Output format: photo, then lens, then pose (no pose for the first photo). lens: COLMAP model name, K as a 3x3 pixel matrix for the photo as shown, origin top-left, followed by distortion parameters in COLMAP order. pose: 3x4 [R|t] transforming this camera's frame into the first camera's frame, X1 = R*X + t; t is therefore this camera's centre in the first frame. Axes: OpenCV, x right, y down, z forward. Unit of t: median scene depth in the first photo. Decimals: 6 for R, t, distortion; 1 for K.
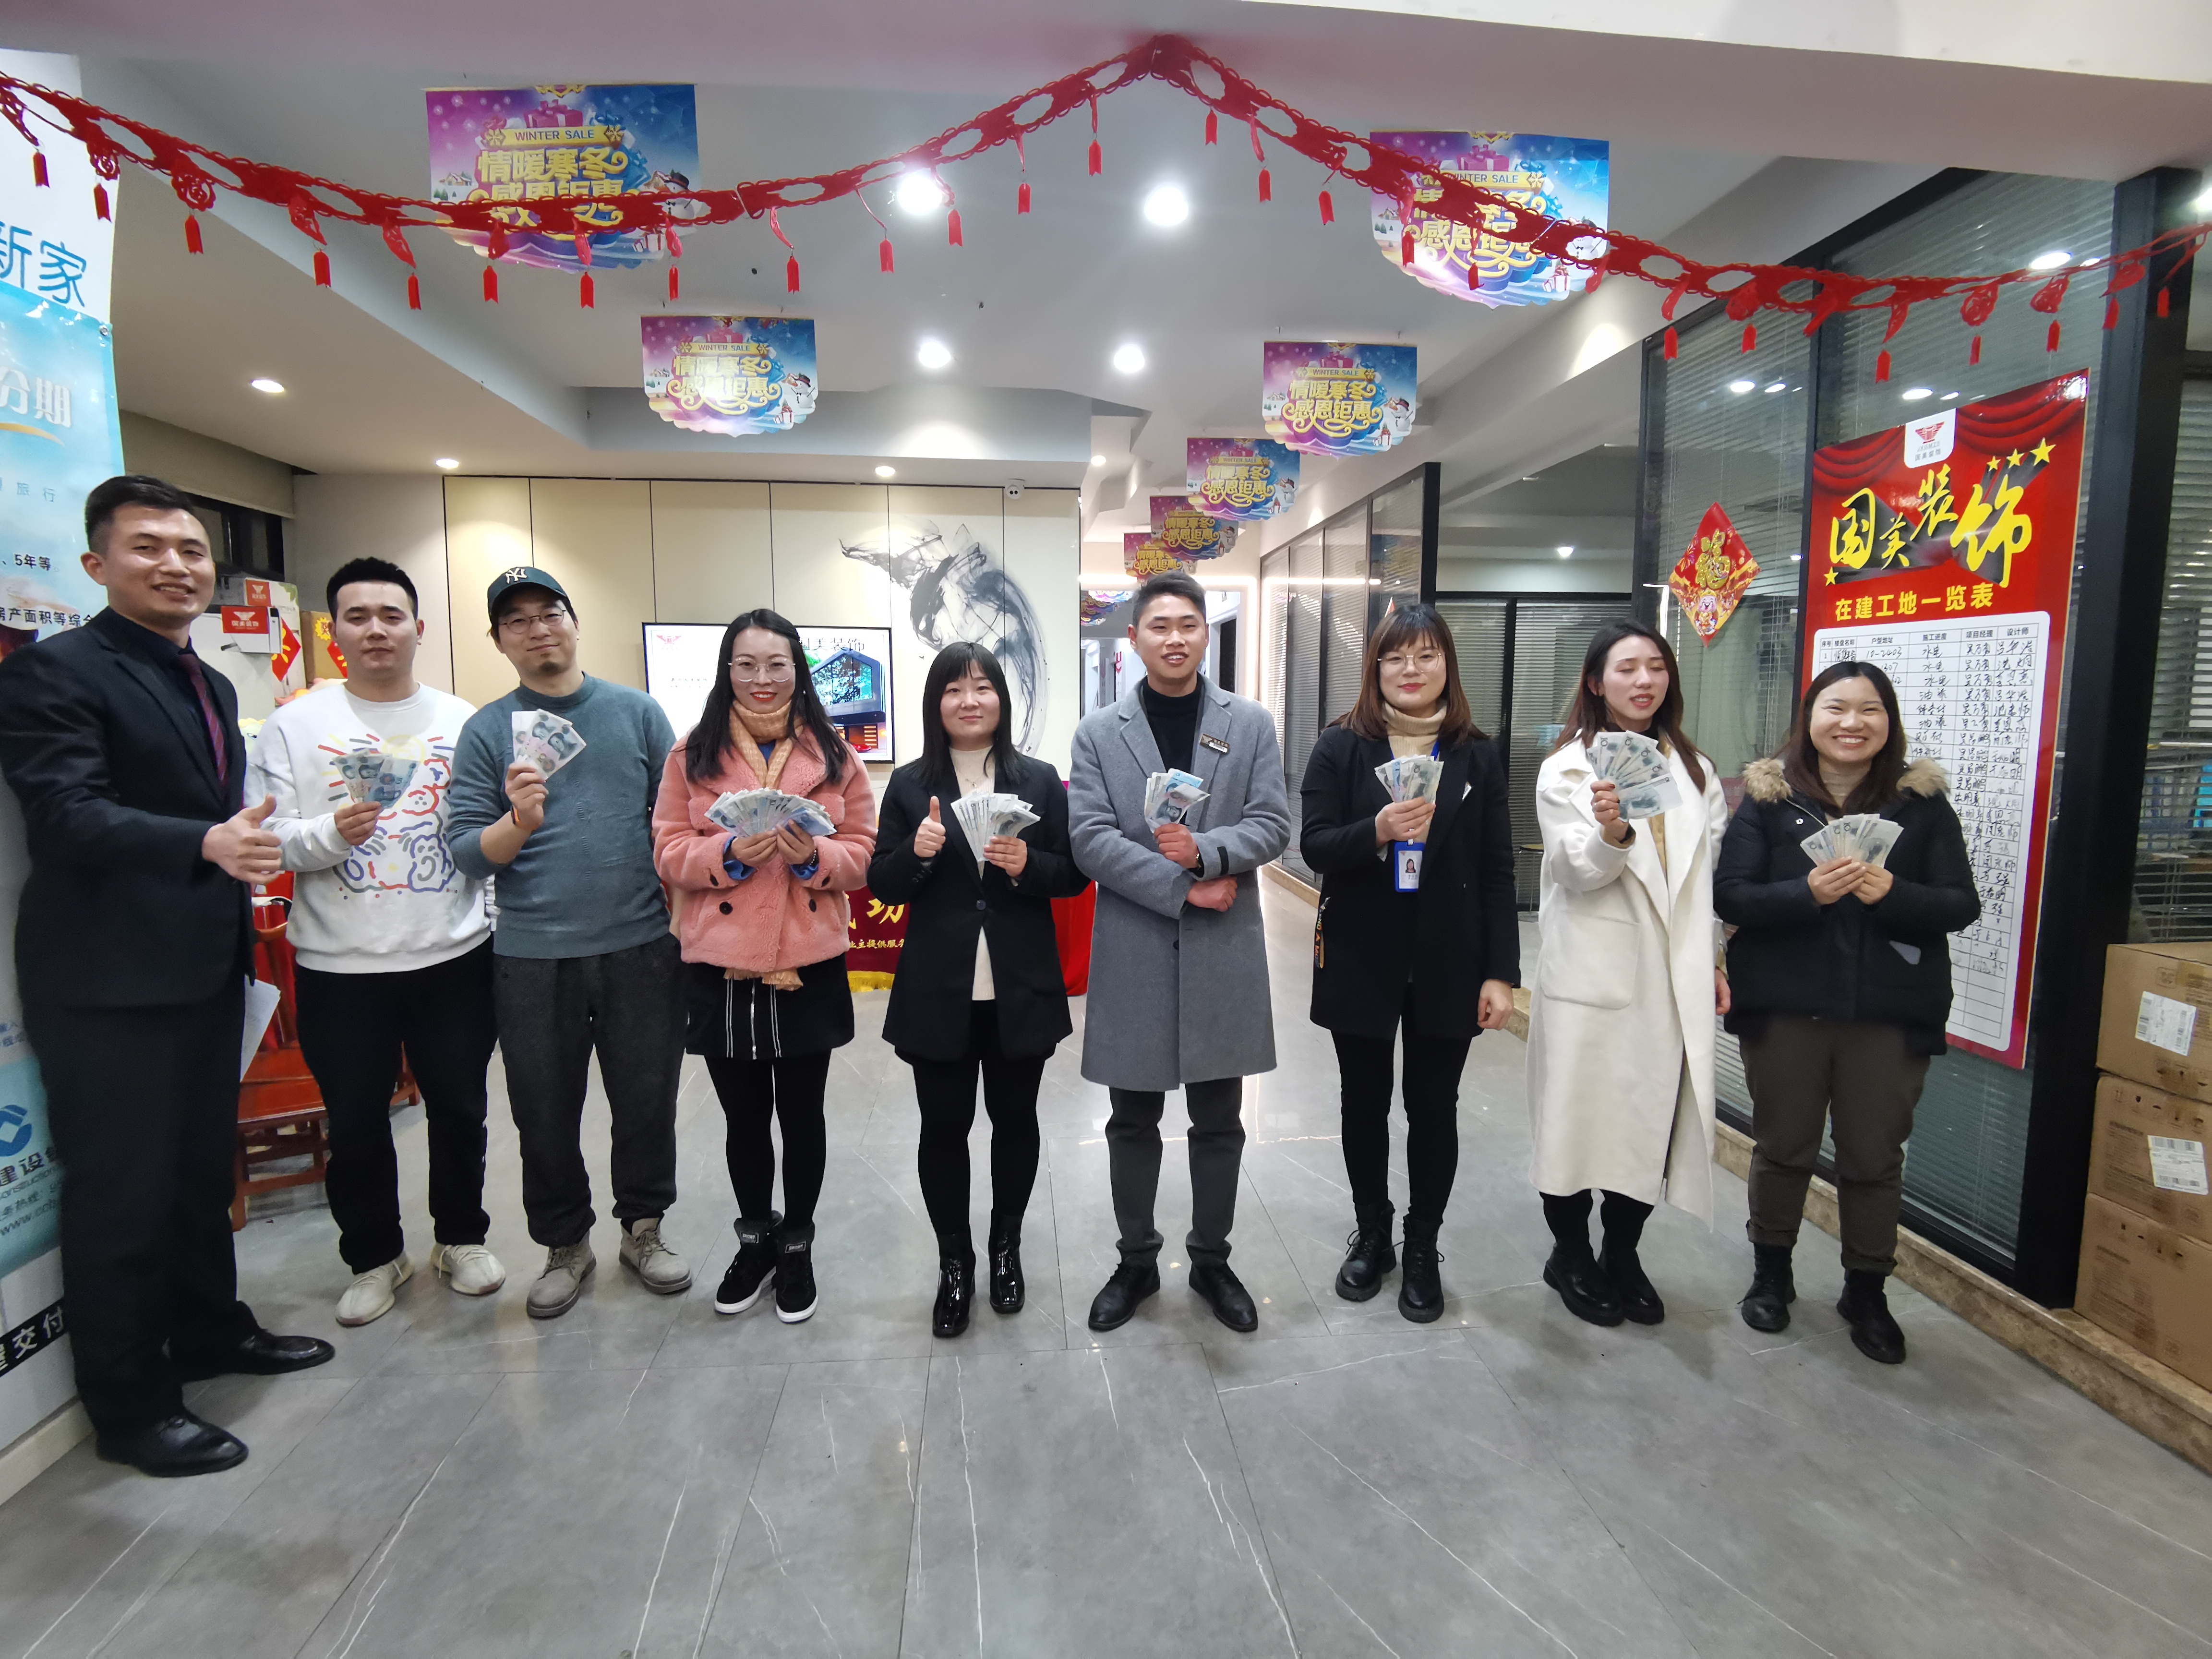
lens RADIAL K [[1076.7, 0, 1098.9], [0, 1076.7, 829.3], [0, 0, 1]] dist [0.005213, -0.051802]
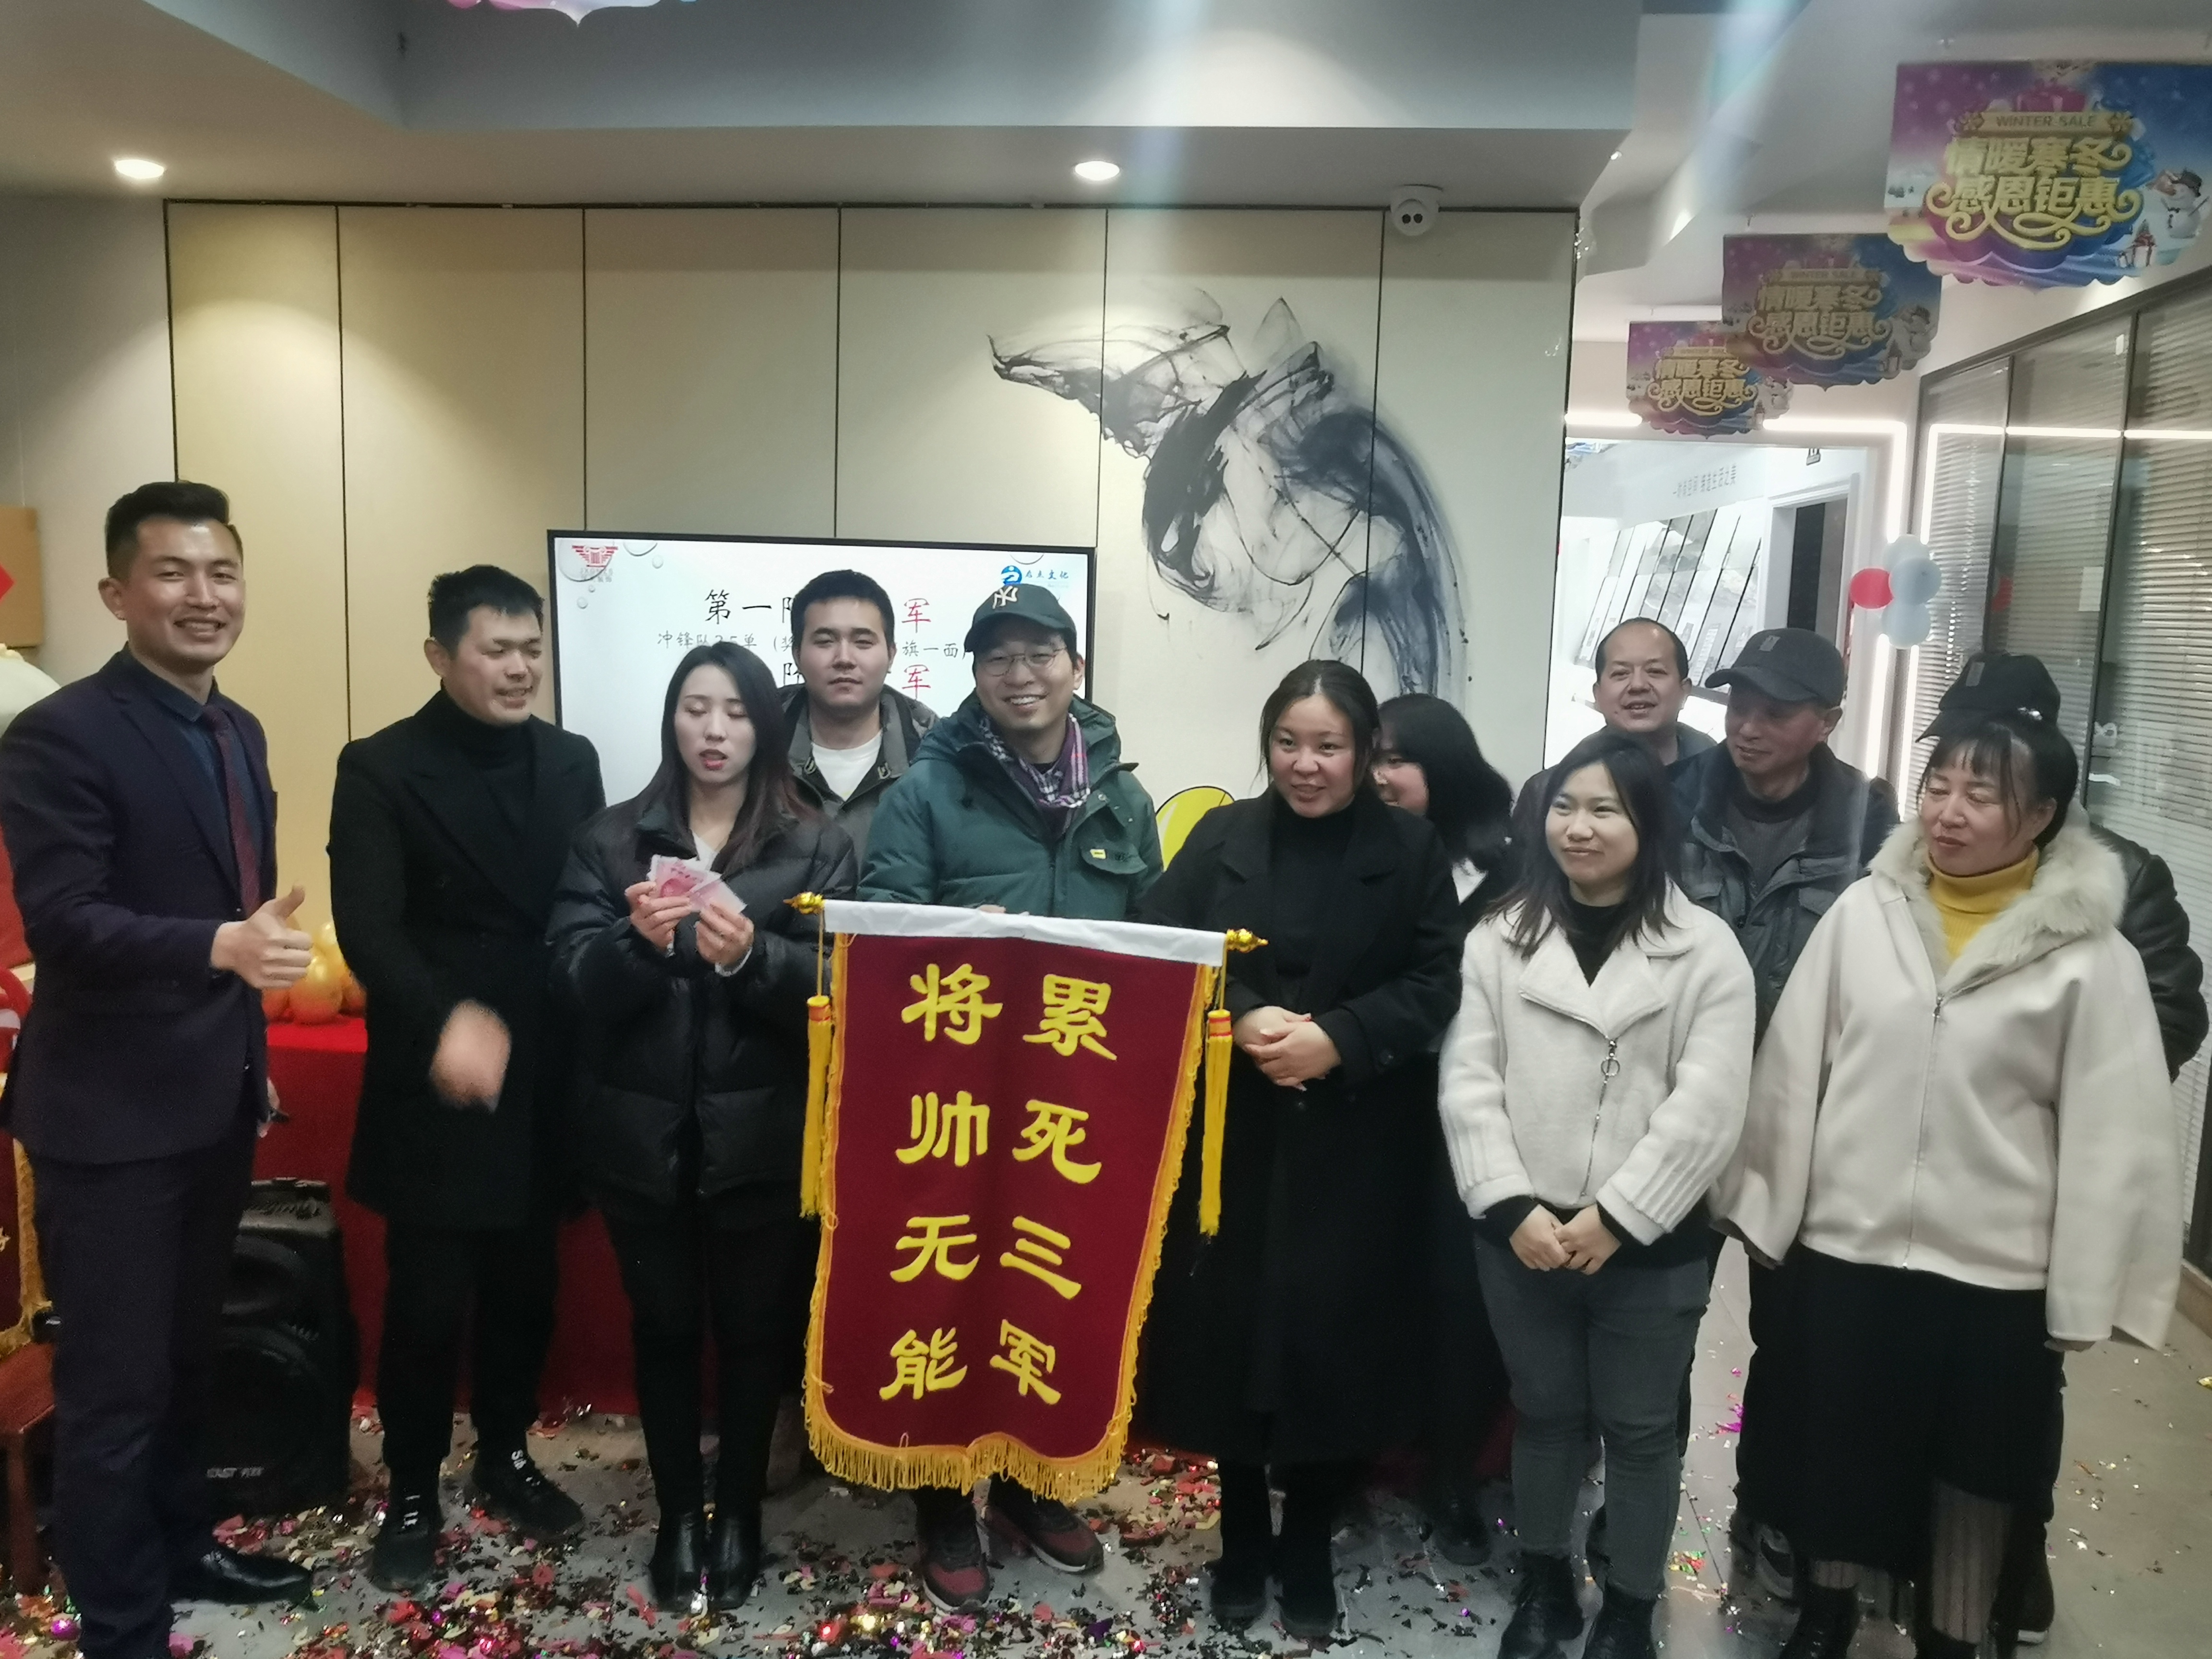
lens RADIAL K [[1712.9, 0, 1123.7], [0, 1712.9, 832.1], [0, 0, 1]] dist [-0.082839, 0.084760]
pose [[0.977333, 0.056733, -0.203964, -0.063665], [-0.052386, 0.998271, 0.026651, -0.145736], [0.205123, -0.015362, 0.978616, 0.539714]]
